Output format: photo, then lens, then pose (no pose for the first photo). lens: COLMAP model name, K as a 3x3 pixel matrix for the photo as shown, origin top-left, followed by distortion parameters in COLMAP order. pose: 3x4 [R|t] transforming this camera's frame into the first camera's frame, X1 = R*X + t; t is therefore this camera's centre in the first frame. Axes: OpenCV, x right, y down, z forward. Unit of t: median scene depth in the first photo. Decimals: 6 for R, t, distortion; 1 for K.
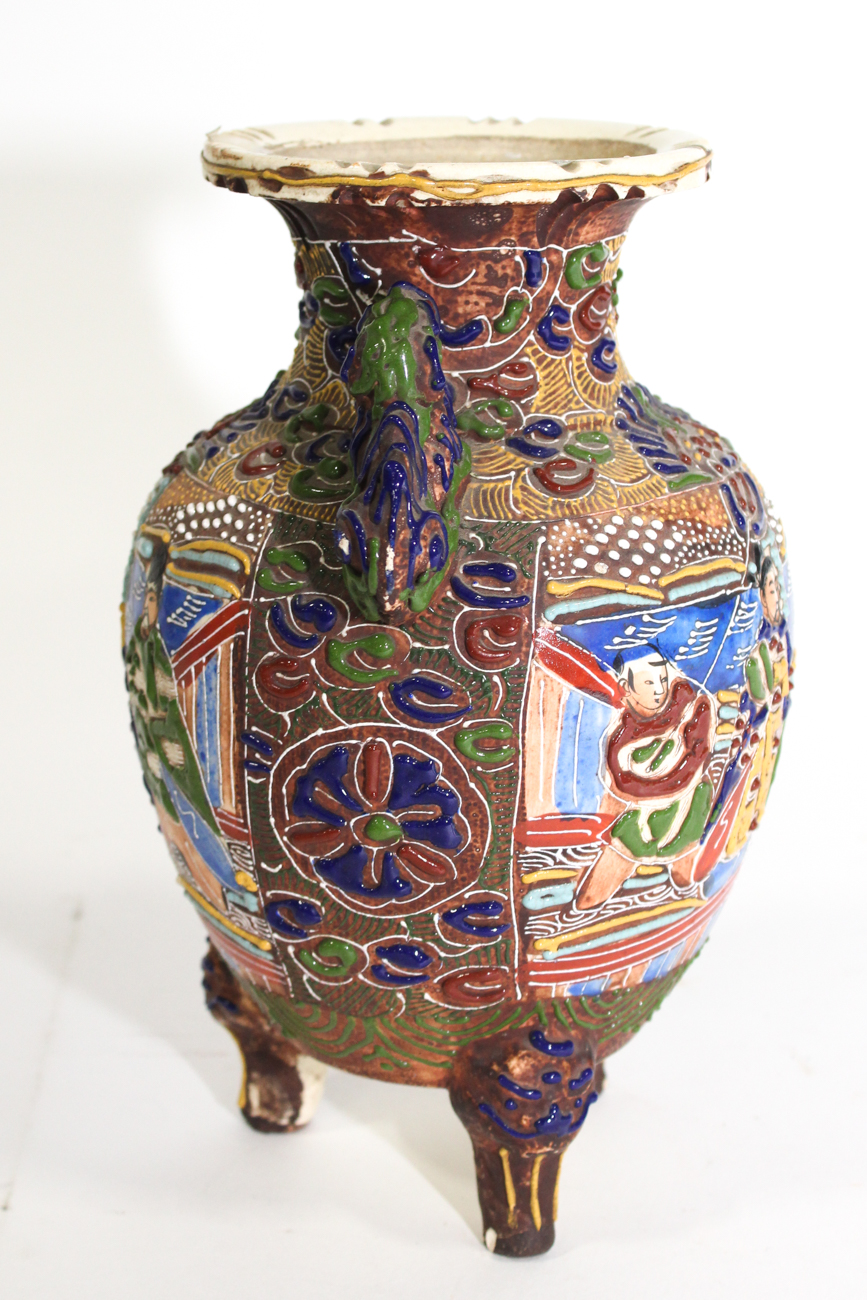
lens RADIAL K [[2757.5, 0, 433.5], [0, 2757.5, 650.0], [0, 0, 1]] dist [0.062834, 0.410510]
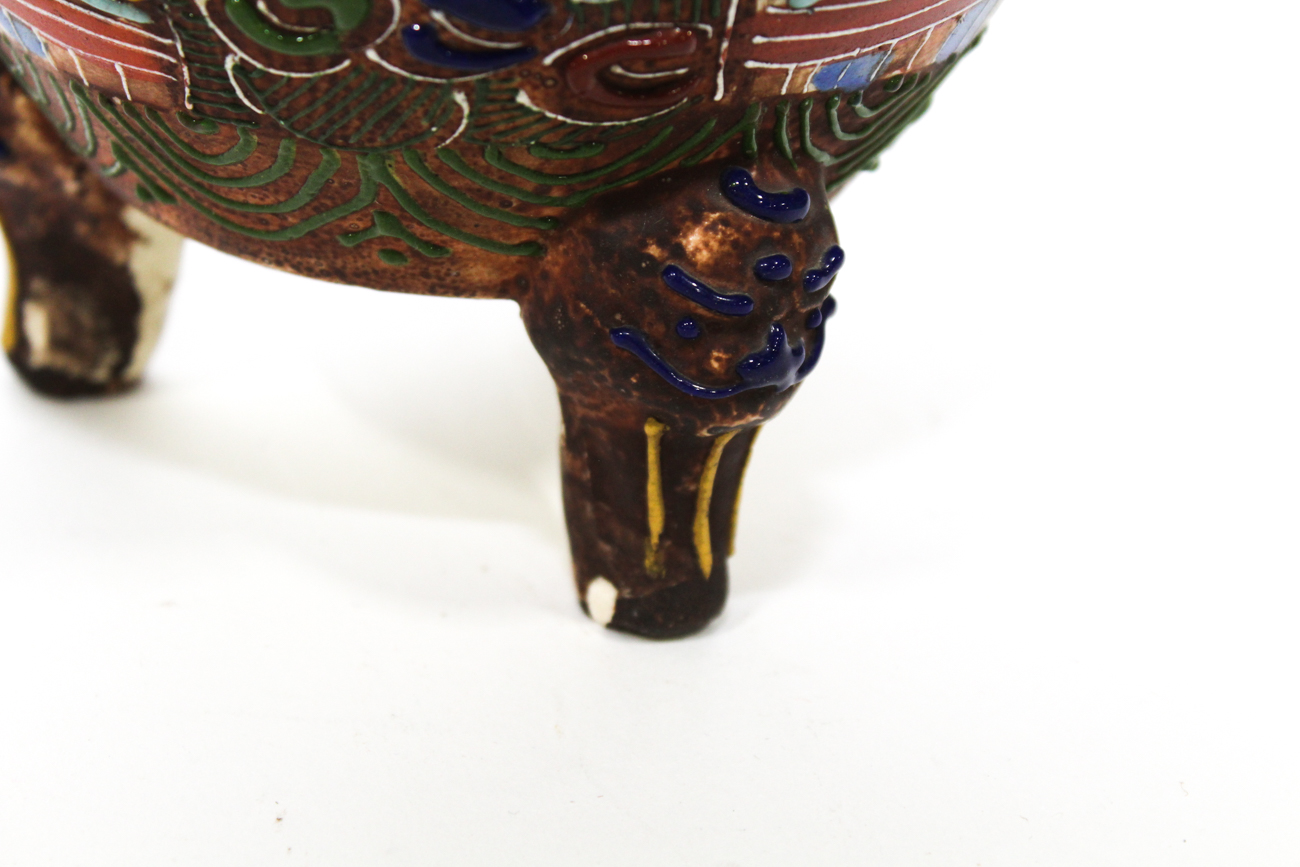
lens RADIAL K [[3004.1, 0, 591.8], [0, 3004.1, 431.6], [0, 0, 1]] dist [0.059332, 0.409399]
pose [[0.972895, -0.043073, 0.227201, -0.102587], [-0.003990, 0.979226, 0.202730, 0.078690], [-0.231213, -0.198142, 0.952513, 0.515946]]
